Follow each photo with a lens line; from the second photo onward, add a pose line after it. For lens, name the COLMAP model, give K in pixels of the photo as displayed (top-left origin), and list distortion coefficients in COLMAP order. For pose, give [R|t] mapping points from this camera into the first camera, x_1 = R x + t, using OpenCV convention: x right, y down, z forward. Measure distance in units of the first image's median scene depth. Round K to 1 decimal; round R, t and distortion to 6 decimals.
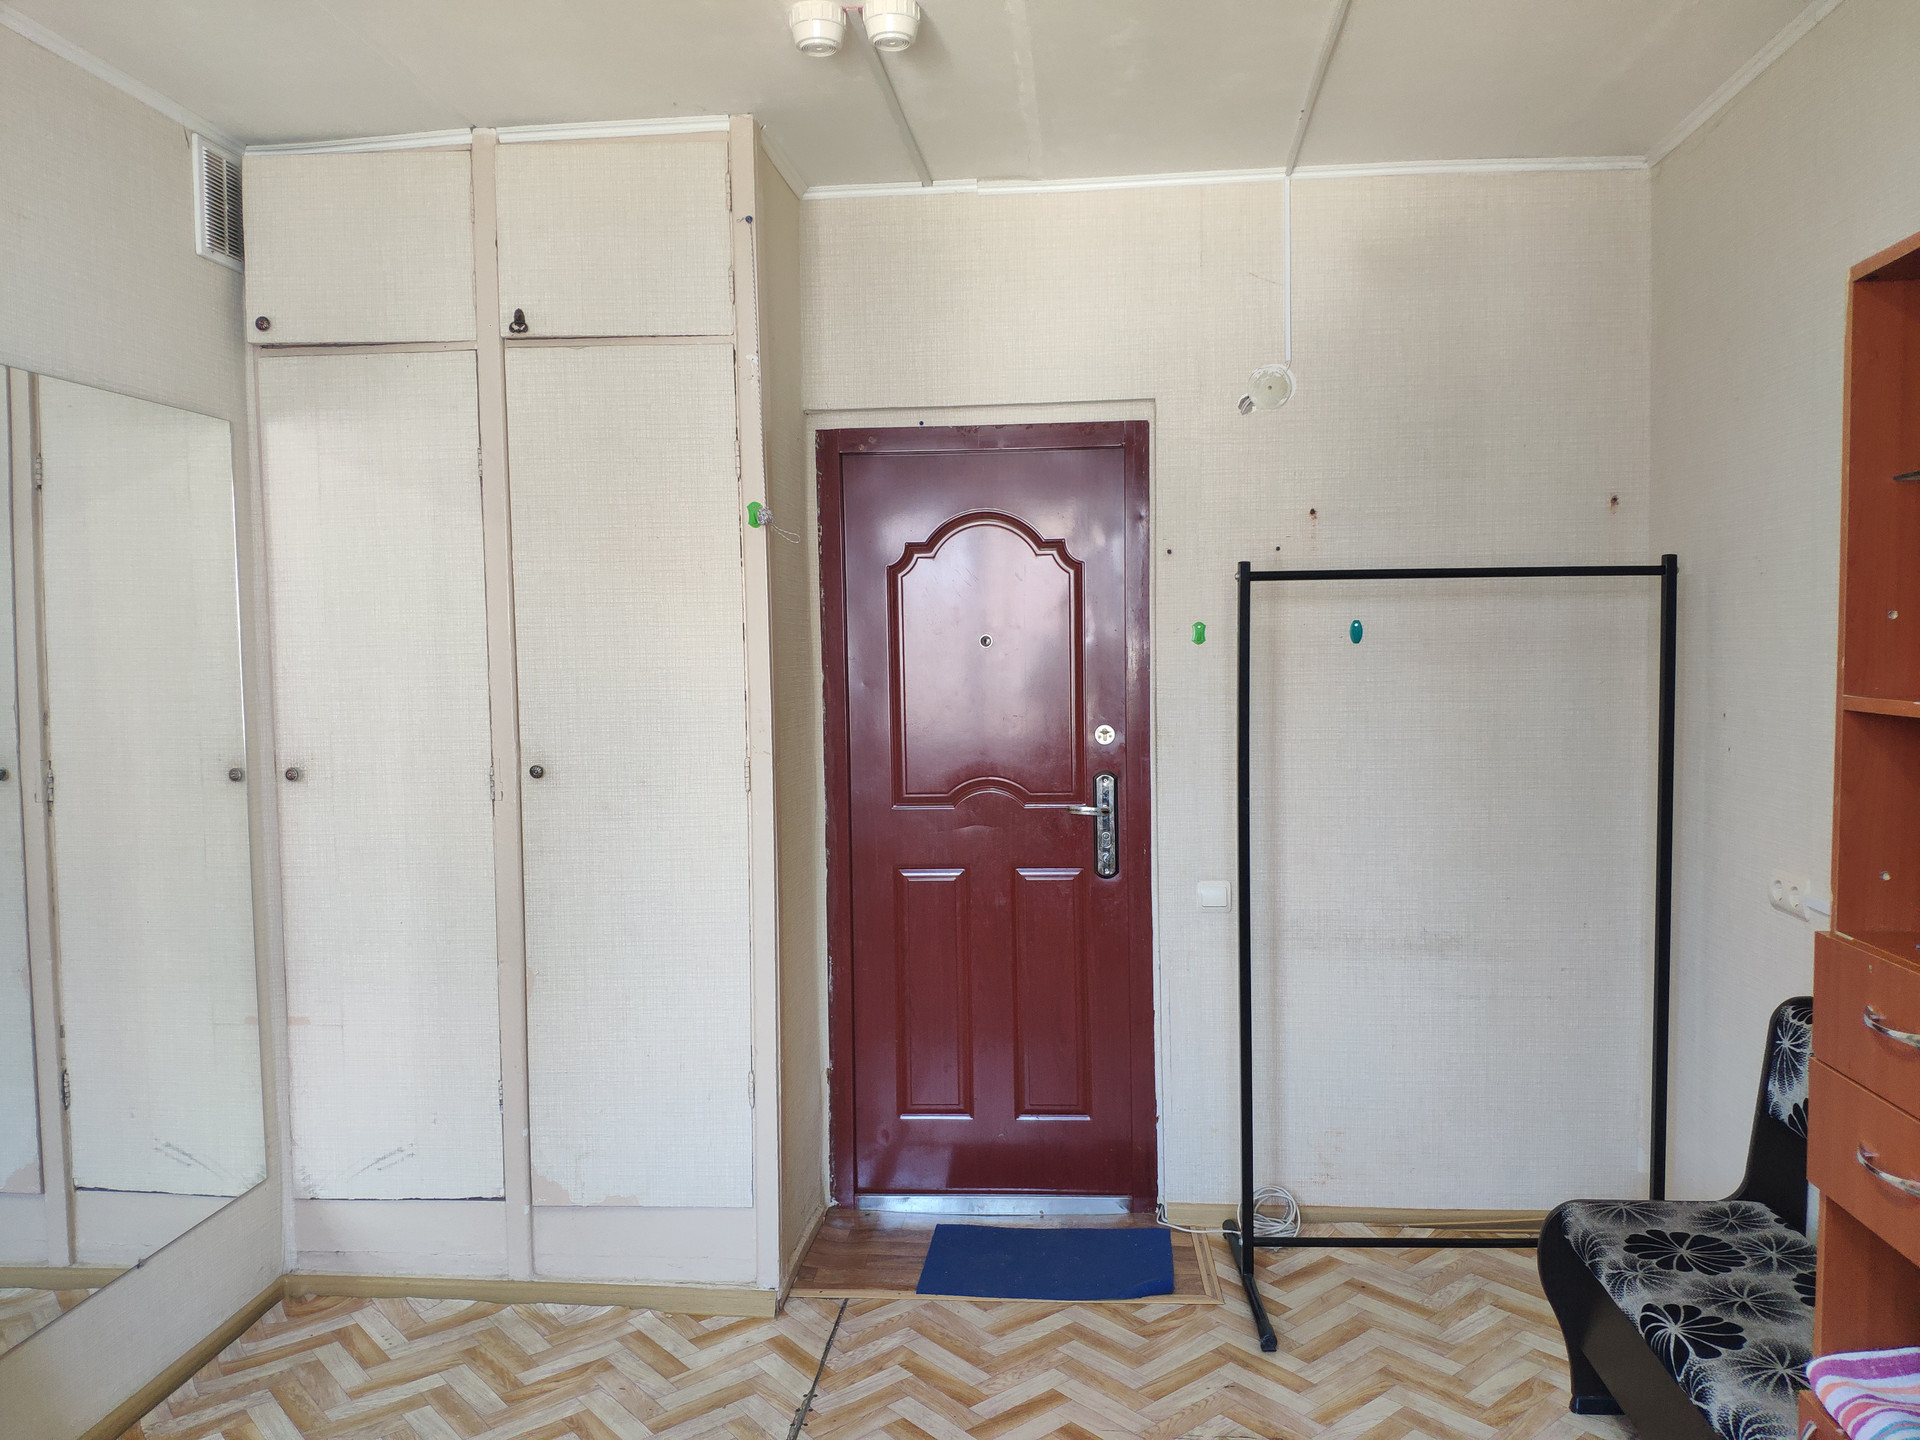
lens RADIAL K [[1555.1, 0, 960.2], [0, 1555.1, 738.3], [0, 0, 1]] dist [0.083866, -0.102579]
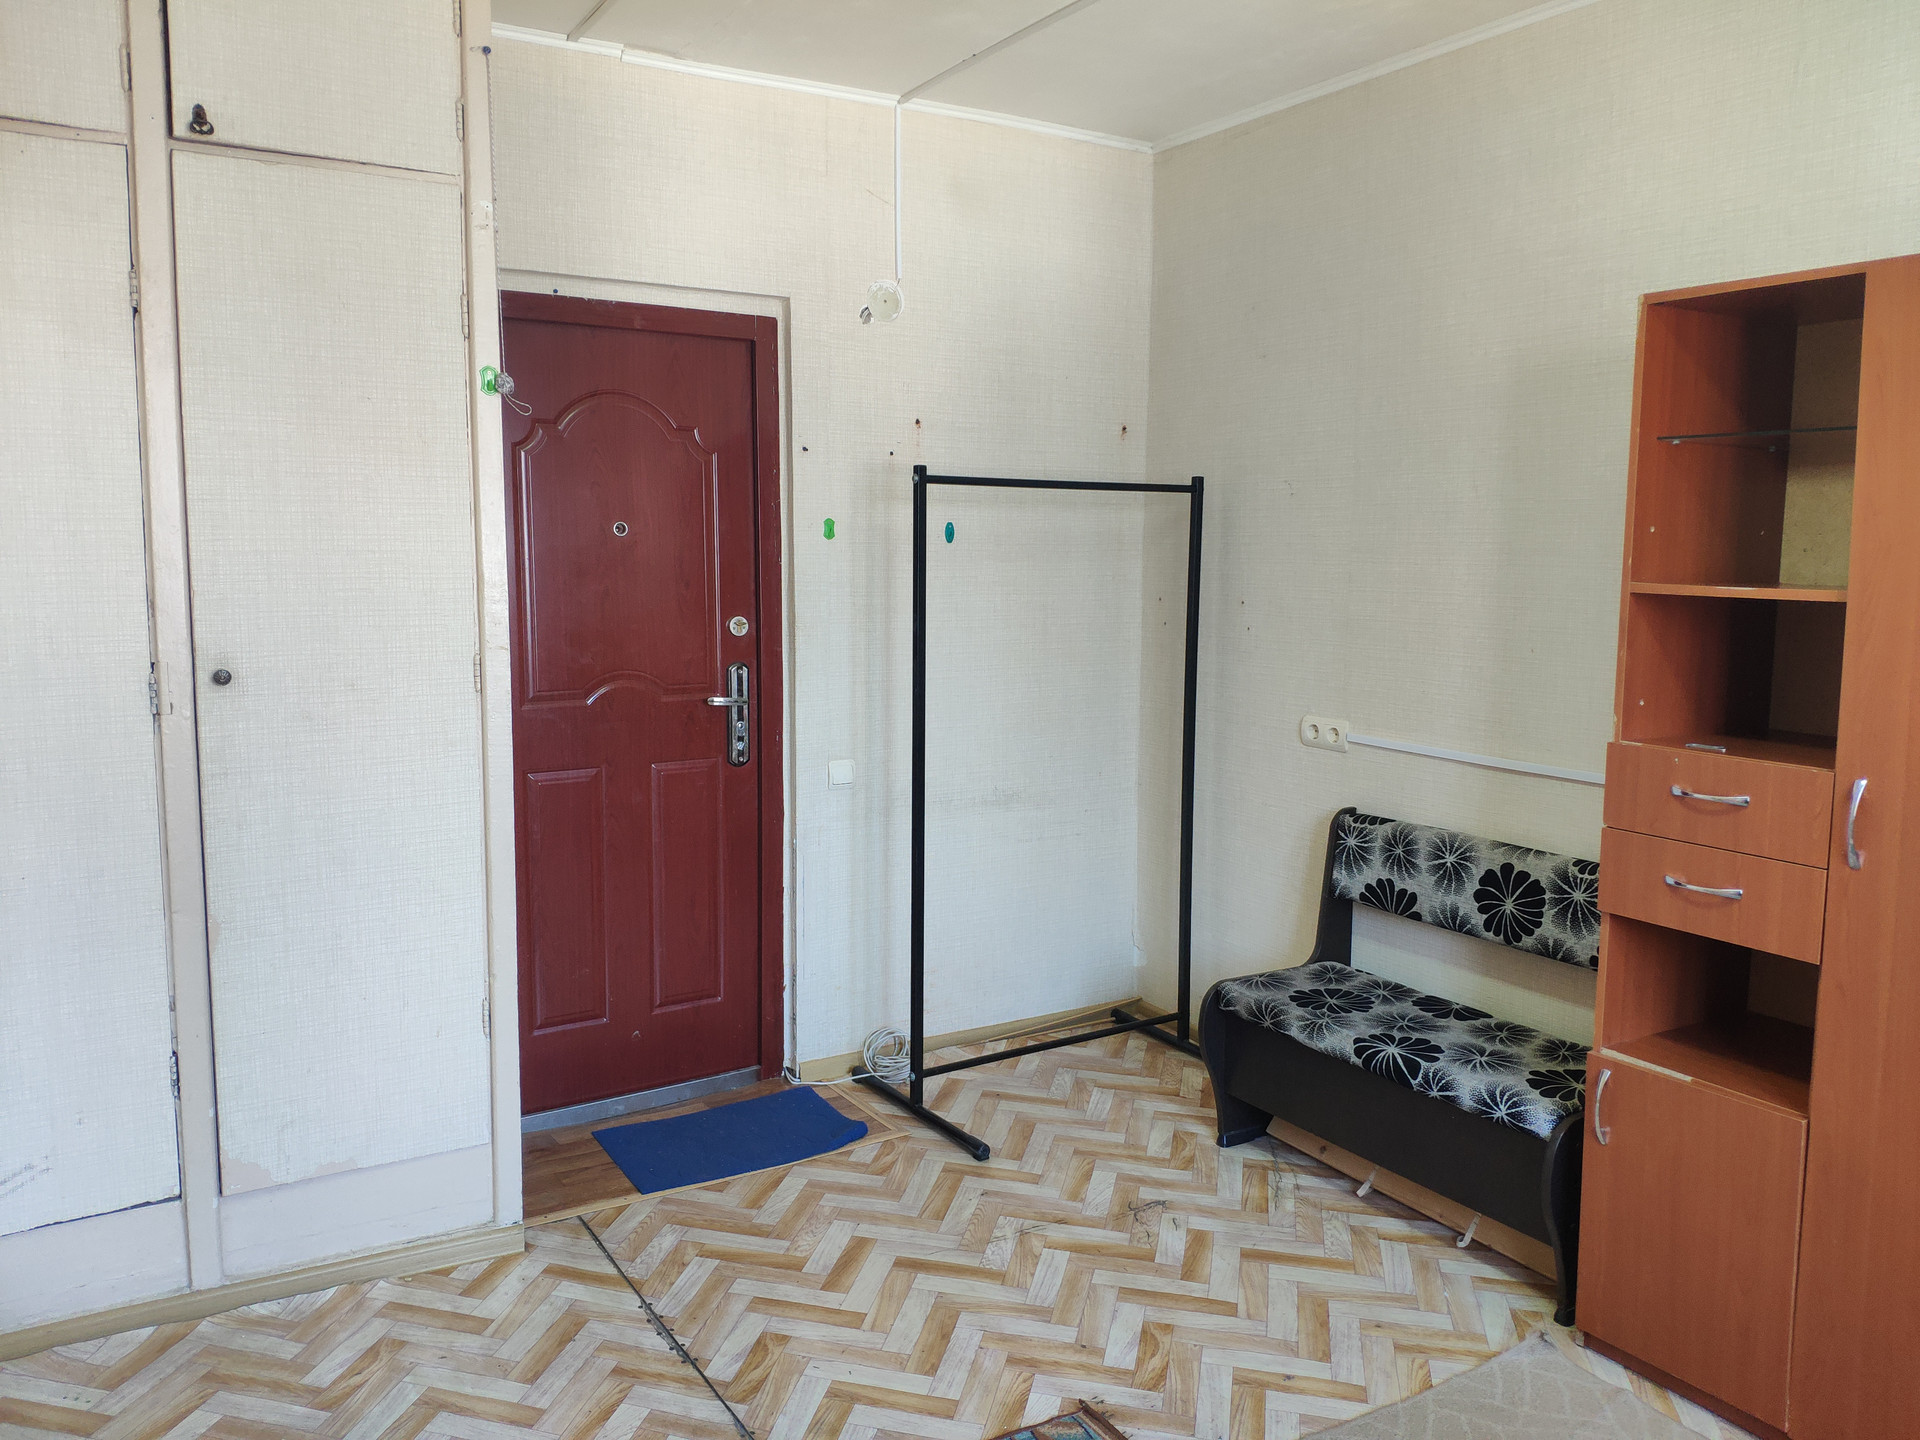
lens RADIAL K [[1555.1, 0, 970.0], [0, 1555.1, 709.9], [0, 0, 1]] dist [0.083866, -0.102579]
pose [[0.797782, -0.046158, 0.601176, -0.454143], [0.015572, 0.998310, 0.055986, -0.002269], [-0.602745, -0.035303, 0.797153, 0.101596]]
